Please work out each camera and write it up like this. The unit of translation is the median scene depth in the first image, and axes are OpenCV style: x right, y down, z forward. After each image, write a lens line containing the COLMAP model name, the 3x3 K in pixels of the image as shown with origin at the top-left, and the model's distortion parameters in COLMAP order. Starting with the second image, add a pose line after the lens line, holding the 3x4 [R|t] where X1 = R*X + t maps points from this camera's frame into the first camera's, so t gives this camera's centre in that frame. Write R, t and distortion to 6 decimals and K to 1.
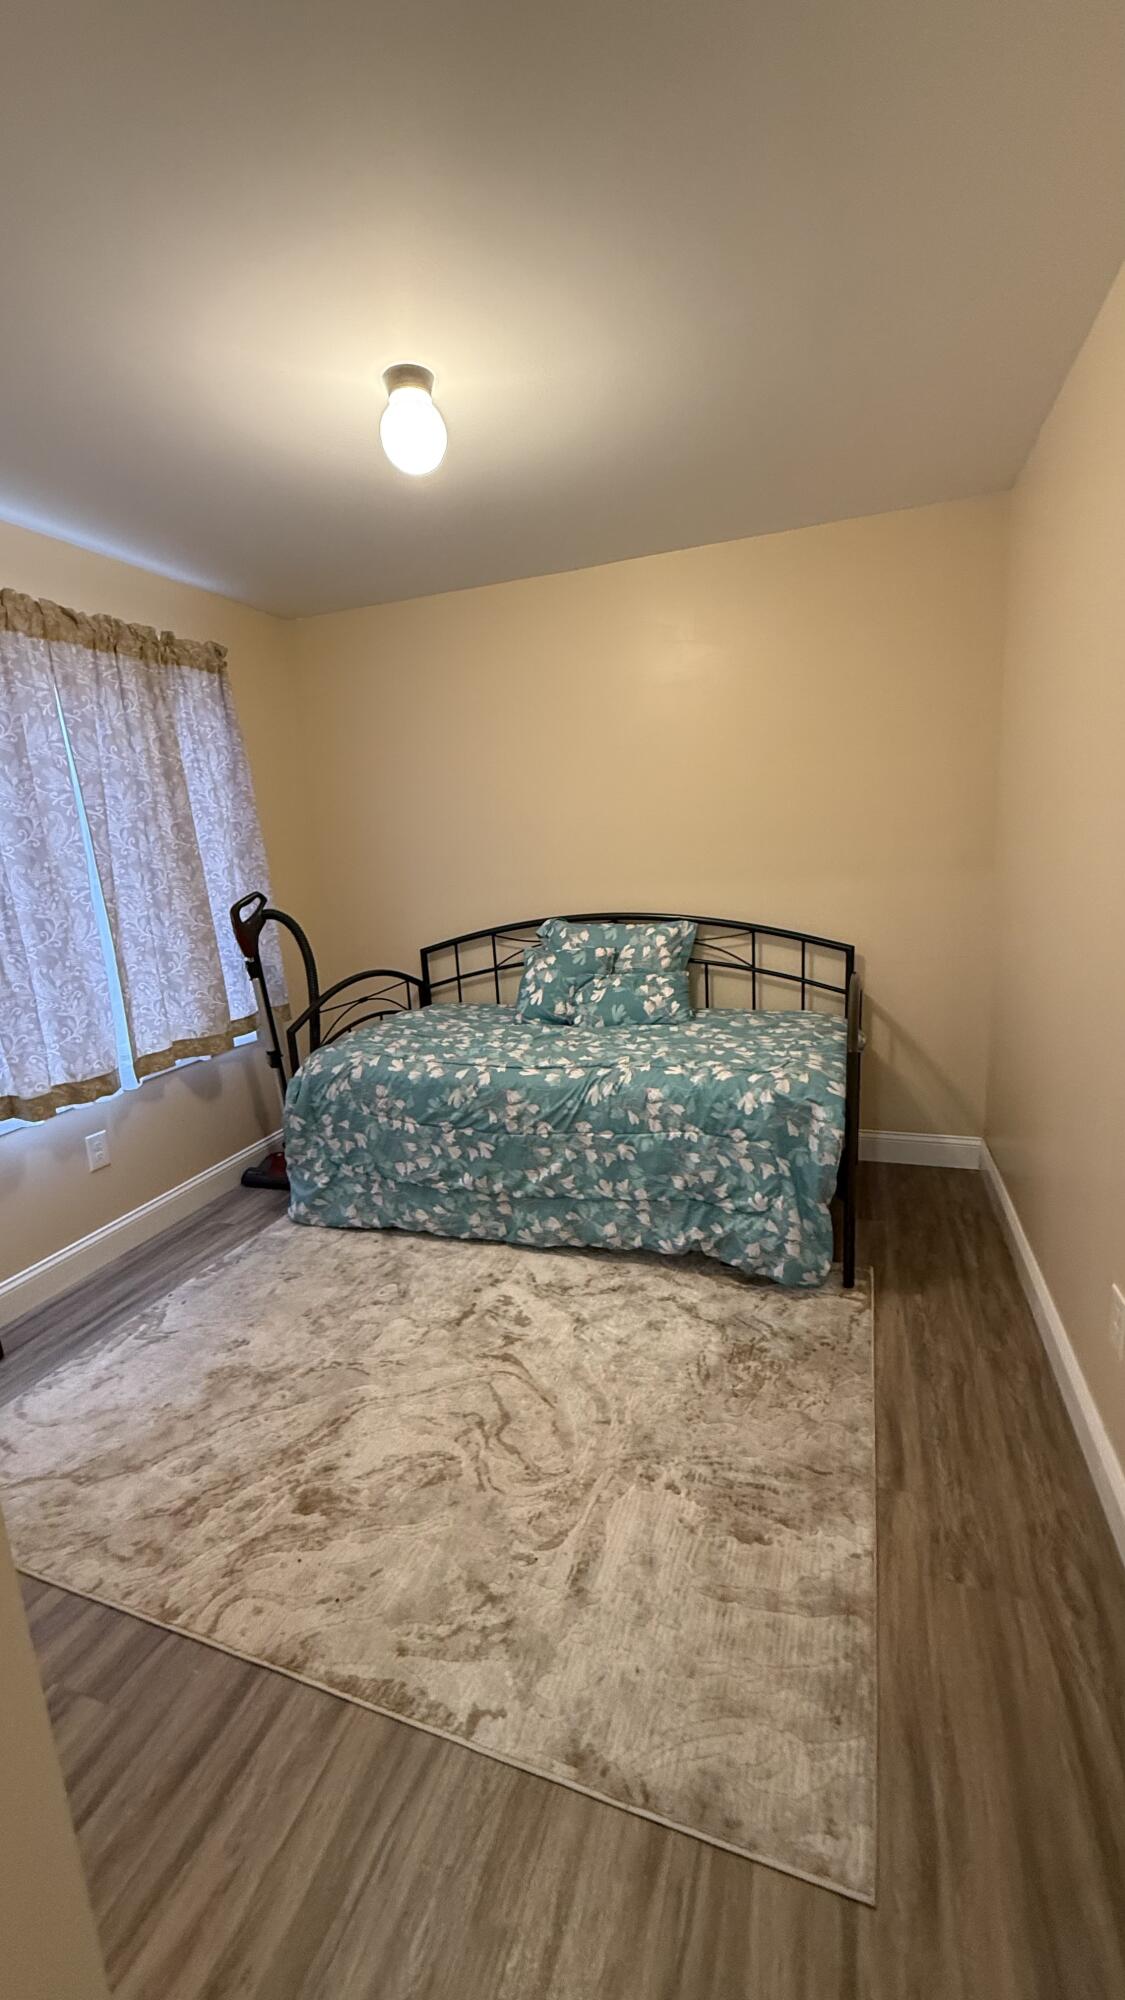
lens RADIAL K [[794.5, 0, 562.0], [0, 794.5, 994.9], [0, 0, 1]] dist [-0.000519, 0.000208]
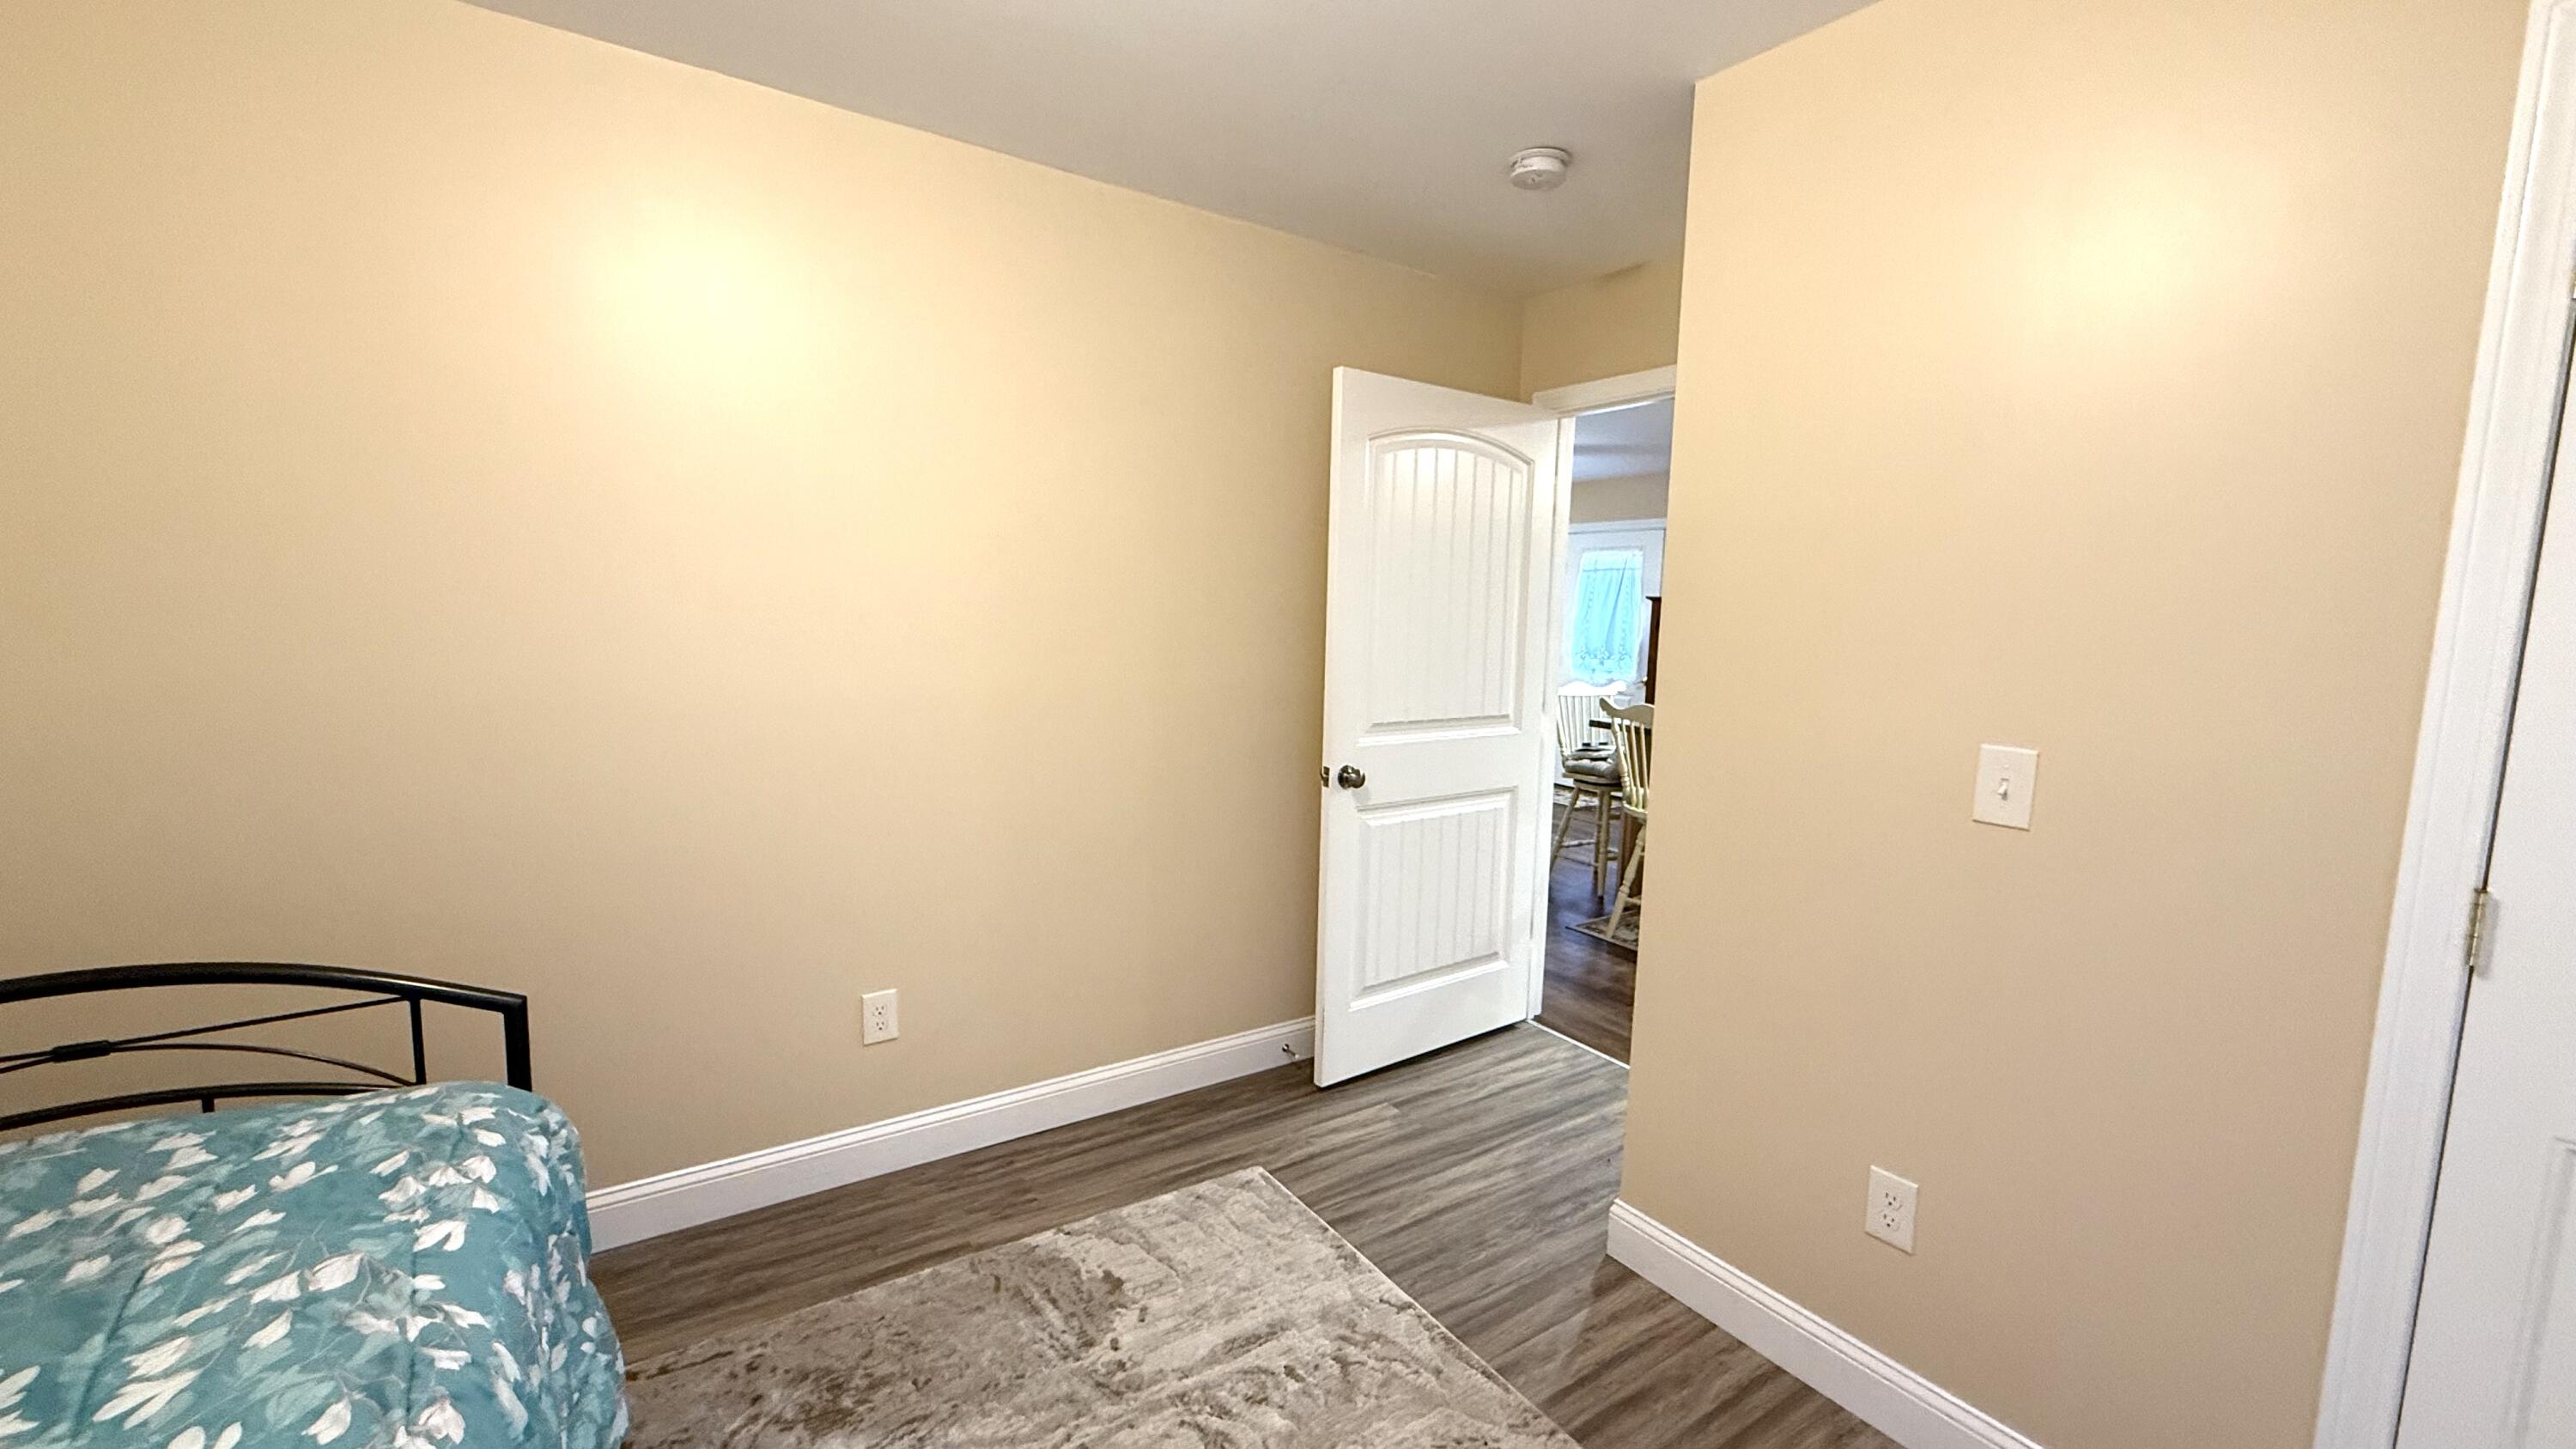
lens RADIAL K [[1023.5, 0, 1281.4], [0, 1023.5, 726.1], [0, 0, 1]] dist [-0.000519, 0.000208]
pose [[-0.811229, -0.025211, 0.584185, -0.756617], [0.137702, 0.962734, 0.232767, -0.323446], [-0.568283, 0.269271, -0.777527, 1.828686]]
